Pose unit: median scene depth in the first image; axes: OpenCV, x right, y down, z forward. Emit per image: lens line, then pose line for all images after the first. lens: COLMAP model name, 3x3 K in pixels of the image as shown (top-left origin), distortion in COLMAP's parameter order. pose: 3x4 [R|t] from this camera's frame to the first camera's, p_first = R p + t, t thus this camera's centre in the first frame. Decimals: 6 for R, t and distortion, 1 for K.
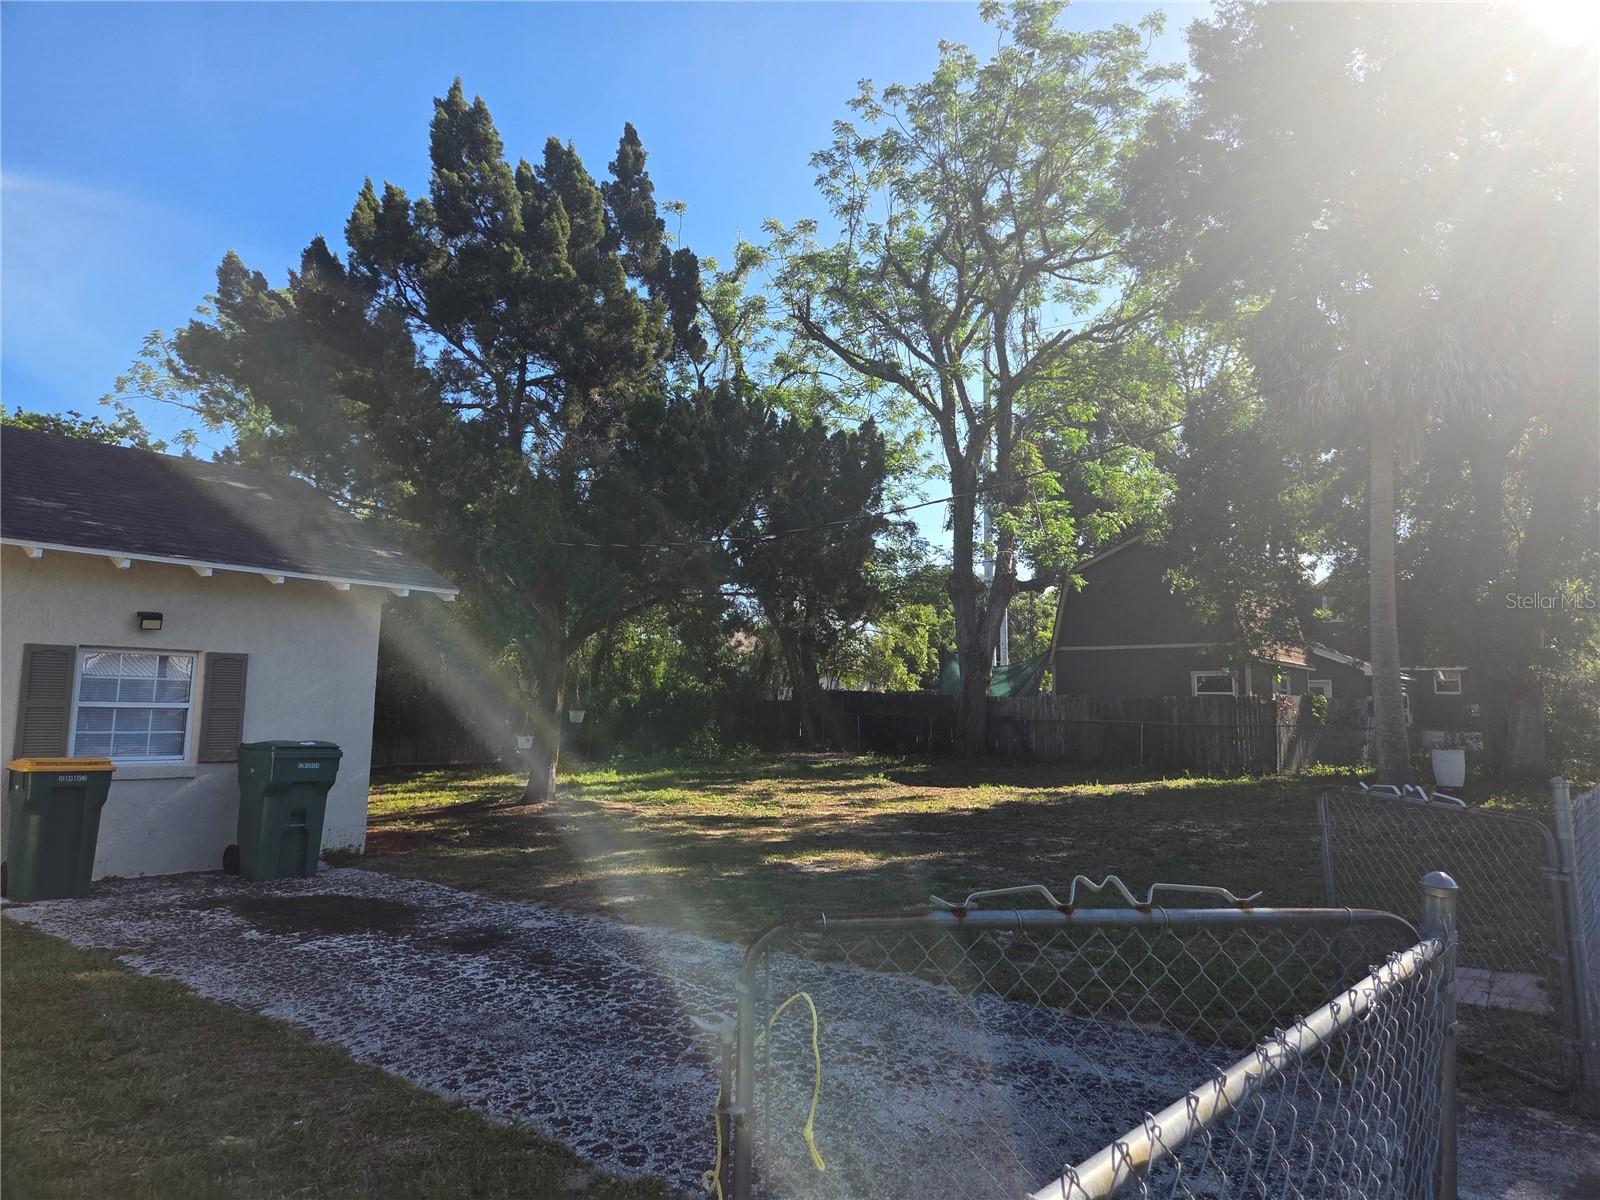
lens RADIAL K [[1068.7, 0, 825.3], [0, 1068.7, 584.4], [0, 0, 1]] dist [0.063542, -0.048928]
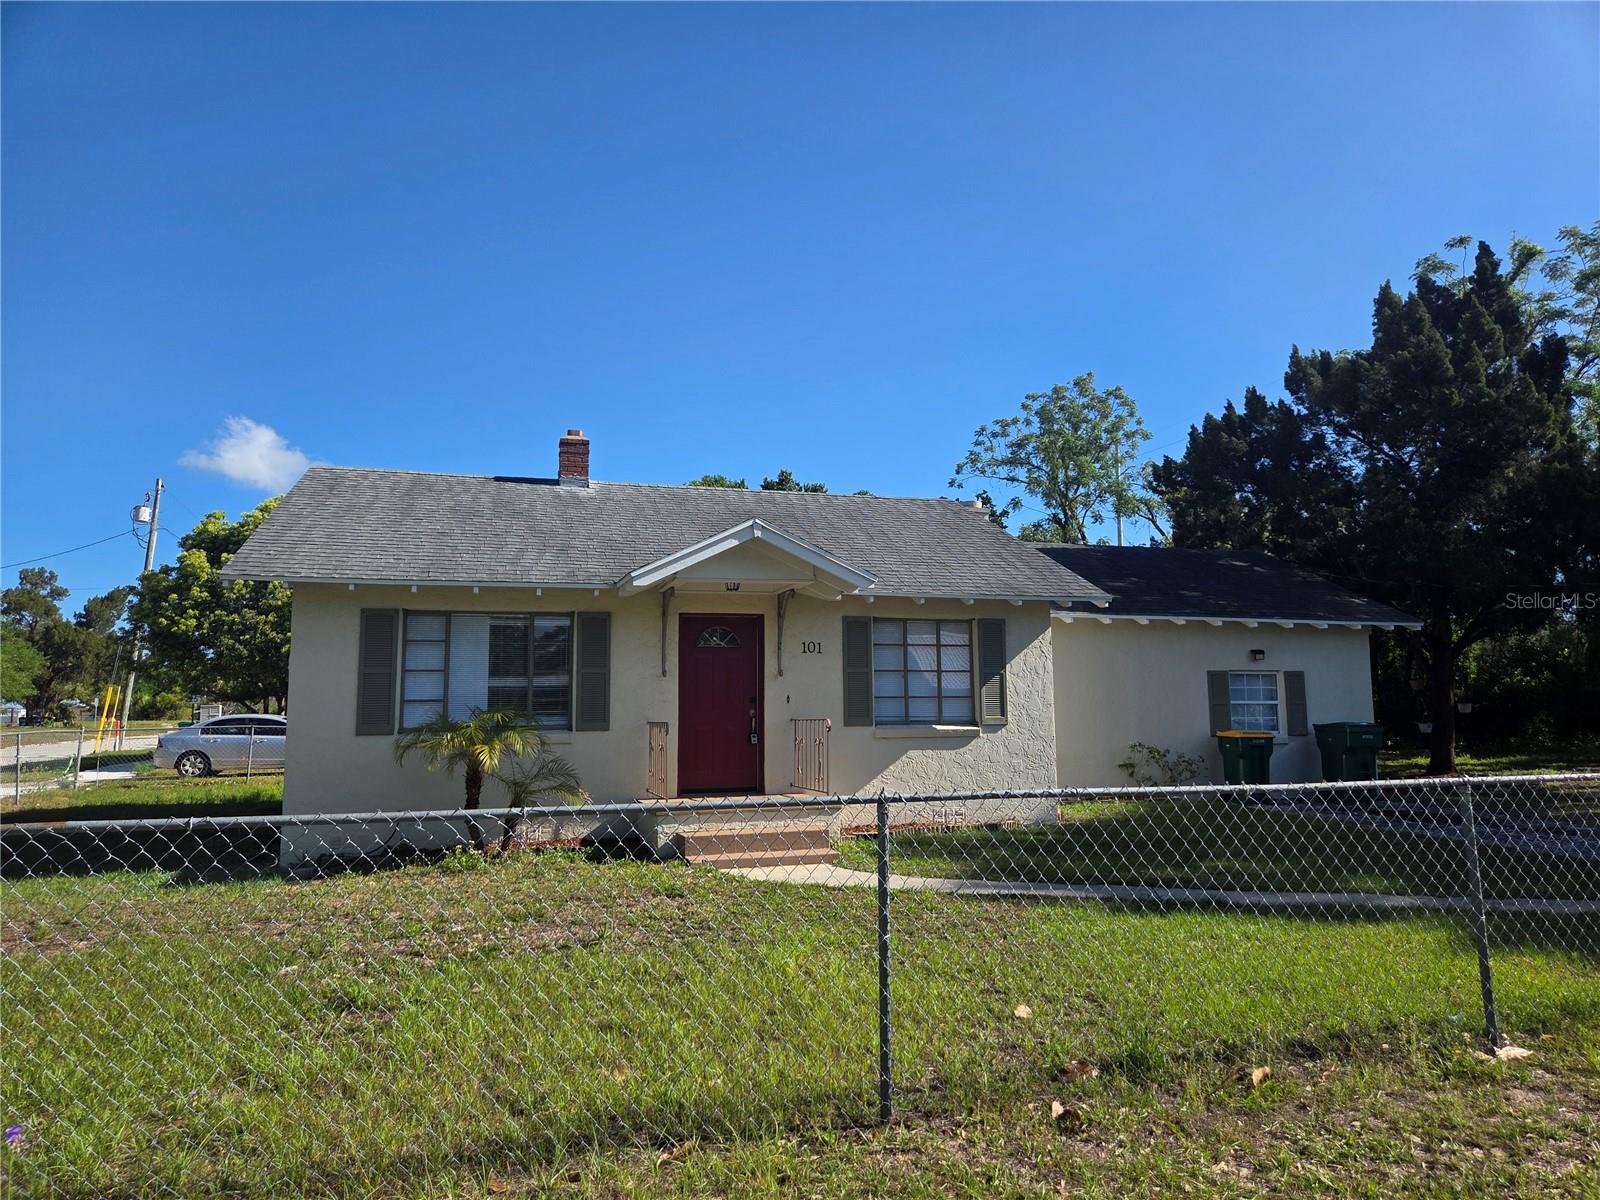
lens RADIAL K [[1068.7, 0, 803.3], [0, 1068.7, 608.3], [0, 0, 1]] dist [0.063542, -0.048928]
pose [[0.814428, -0.071447, -0.575850, -0.200582], [0.085753, 0.996314, -0.002333, -0.097537], [0.573894, -0.047481, 0.817552, -0.823872]]
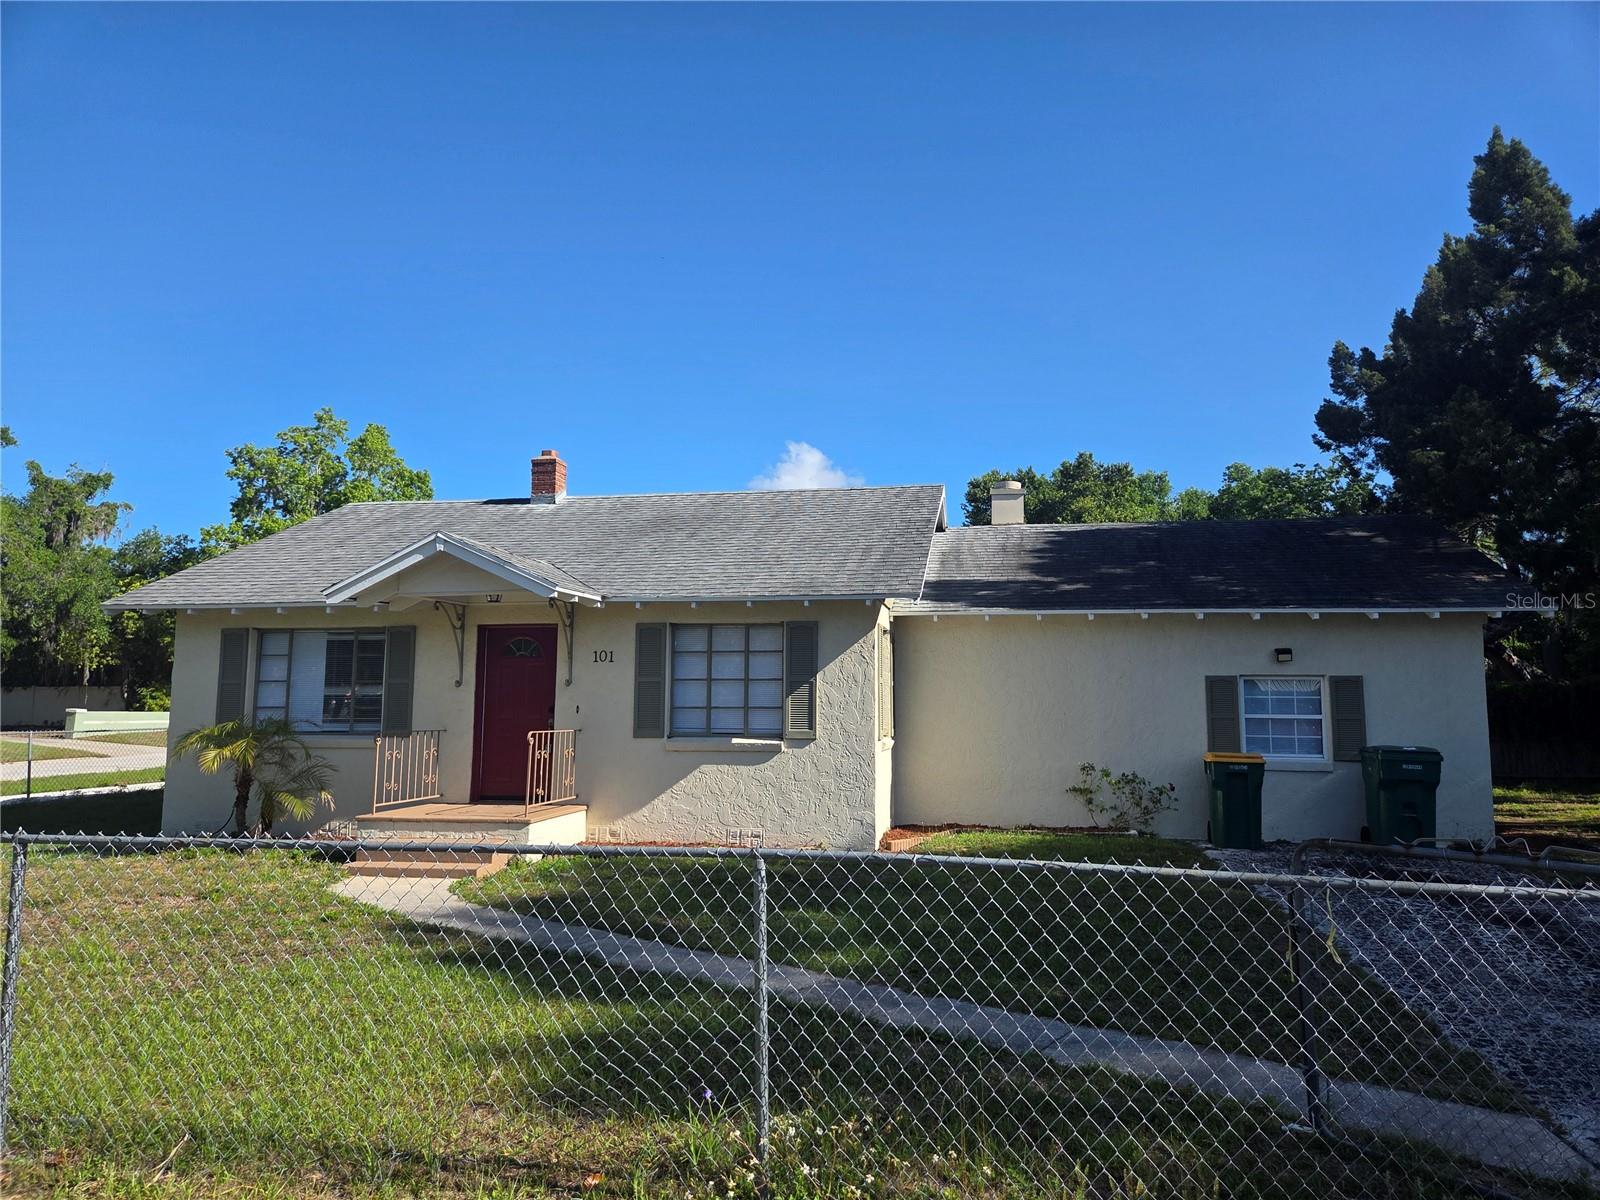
lens RADIAL K [[1068.7, 0, 803.6], [0, 1068.7, 600.0], [0, 0, 1]] dist [0.063542, -0.048928]
pose [[0.465197, -0.095030, -0.880091, 0.286665], [0.107551, 0.992923, -0.050364, -0.030047], [0.878649, -0.071225, 0.472125, -0.157796]]
